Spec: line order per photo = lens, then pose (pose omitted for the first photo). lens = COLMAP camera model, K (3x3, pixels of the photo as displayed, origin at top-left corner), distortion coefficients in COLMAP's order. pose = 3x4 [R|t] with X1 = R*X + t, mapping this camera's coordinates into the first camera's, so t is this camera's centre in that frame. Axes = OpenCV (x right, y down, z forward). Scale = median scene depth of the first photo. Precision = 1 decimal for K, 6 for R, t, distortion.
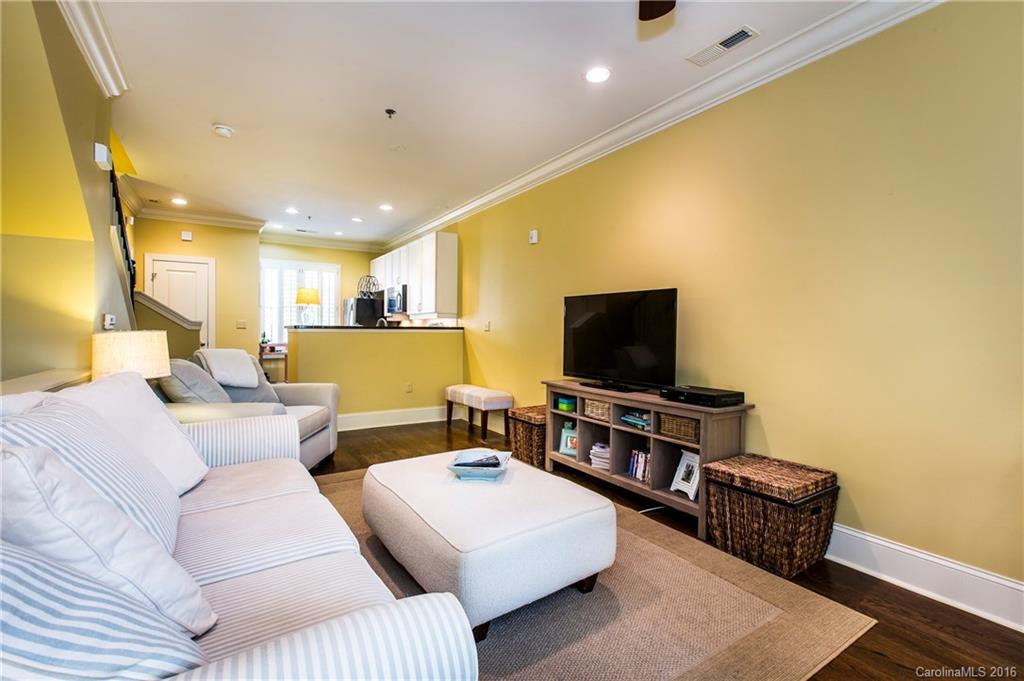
lens RADIAL K [[426.1, 0, 499.1], [0, 426.1, 339.8], [0, 0, 1]] dist [0.000061, 0.000090]
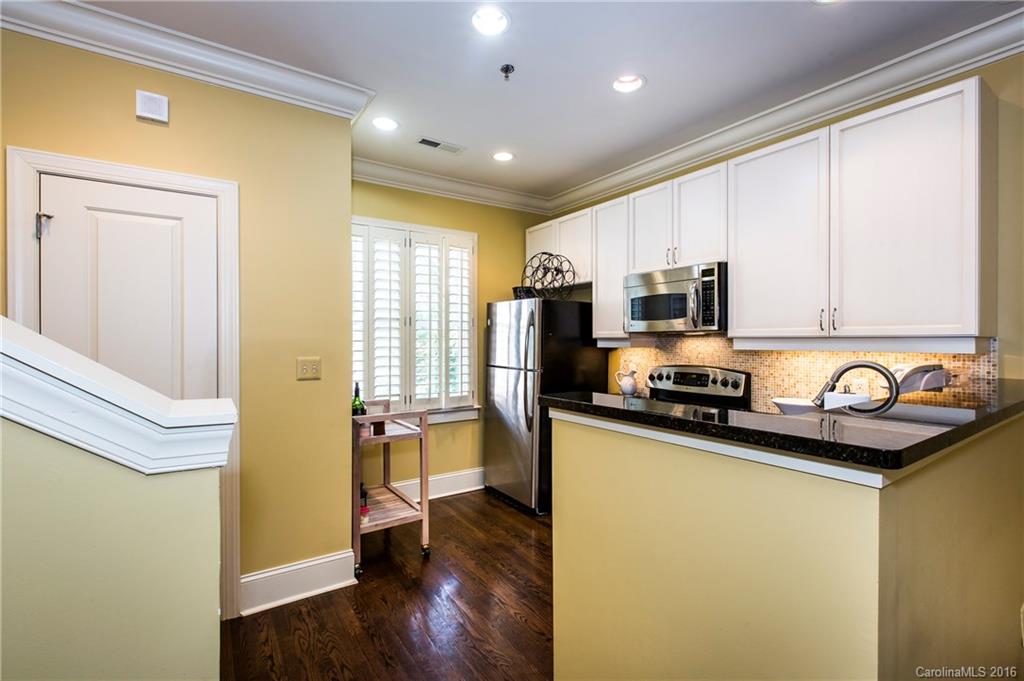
lens RADIAL K [[426.1, 0, 499.1], [0, 426.1, 339.8], [0, 0, 1]] dist [0.000061, 0.000090]
pose [[0.999256, -0.006002, 0.038086, -0.444002], [0.006891, 0.999706, -0.023267, -0.049876], [-0.037935, 0.023512, 0.999004, 0.614178]]
